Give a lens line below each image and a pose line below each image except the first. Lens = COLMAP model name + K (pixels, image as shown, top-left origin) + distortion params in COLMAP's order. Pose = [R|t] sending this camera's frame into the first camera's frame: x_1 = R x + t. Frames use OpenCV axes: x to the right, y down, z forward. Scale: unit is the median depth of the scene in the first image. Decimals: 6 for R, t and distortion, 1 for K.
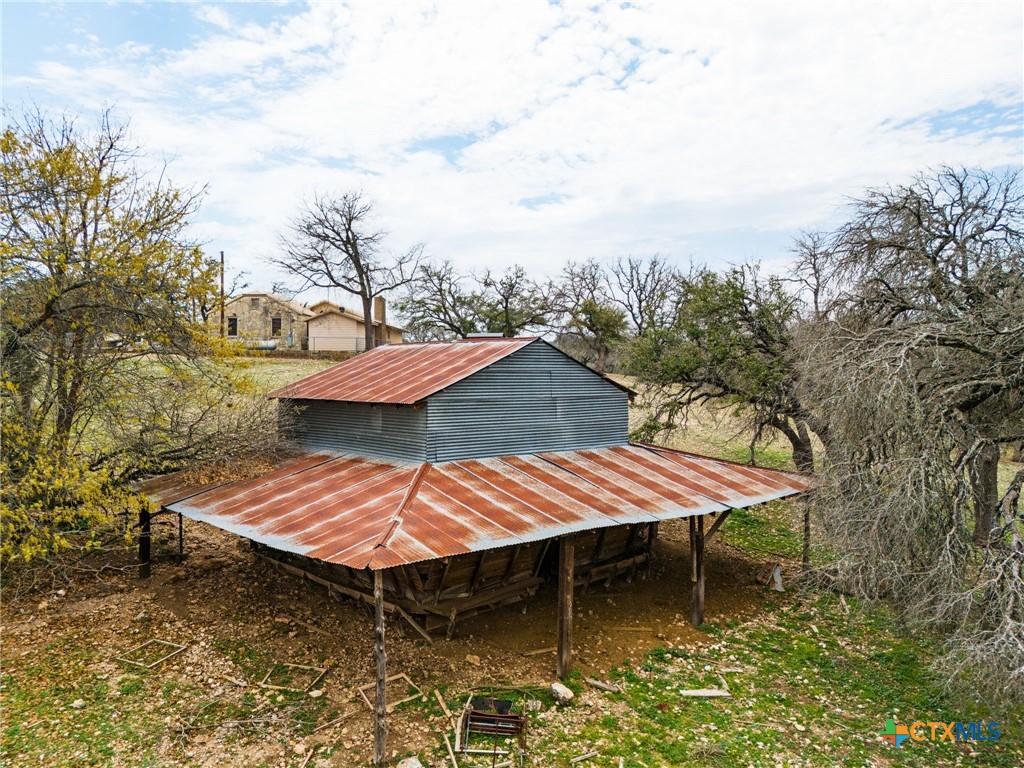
lens RADIAL K [[769.4, 0, 513.2], [0, 769.4, 381.3], [0, 0, 1]] dist [0.005886, -0.002764]
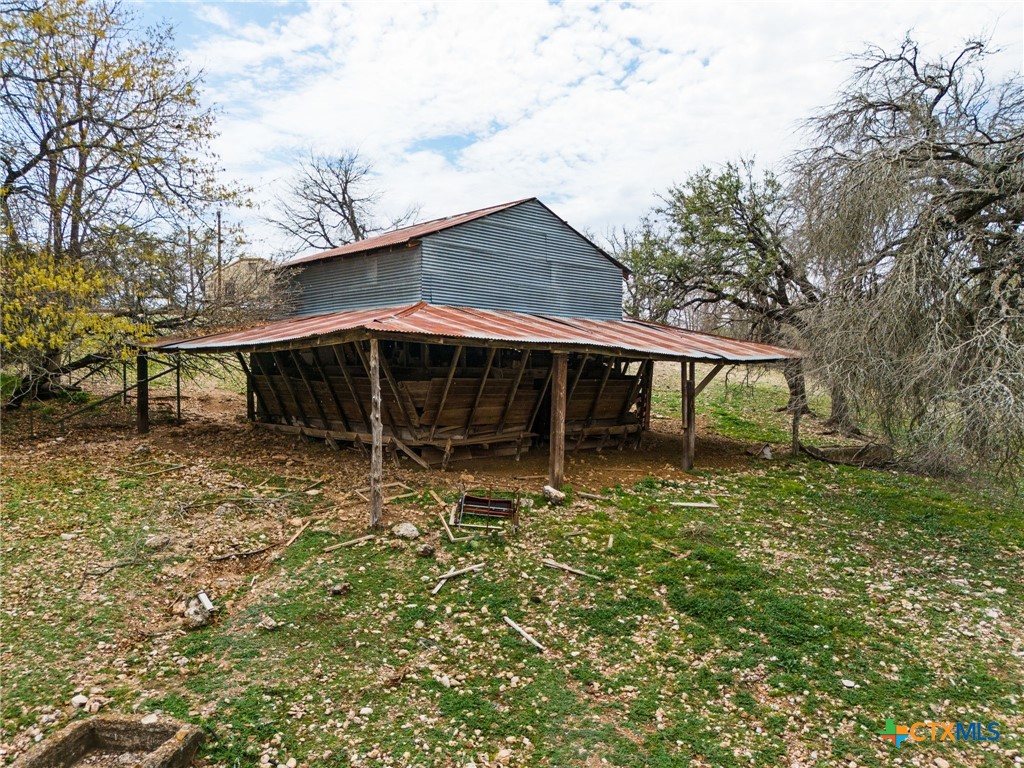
lens RADIAL K [[759.6, 0, 512.0], [0, 759.6, 384.0], [0, 0, 1]] dist [0.022167, -0.010517]
pose [[0.999976, 0.004951, 0.004924, 0.001532], [-0.005119, 0.999381, 0.034797, 0.205145], [-0.004749, -0.034822, 0.999382, -0.002316]]
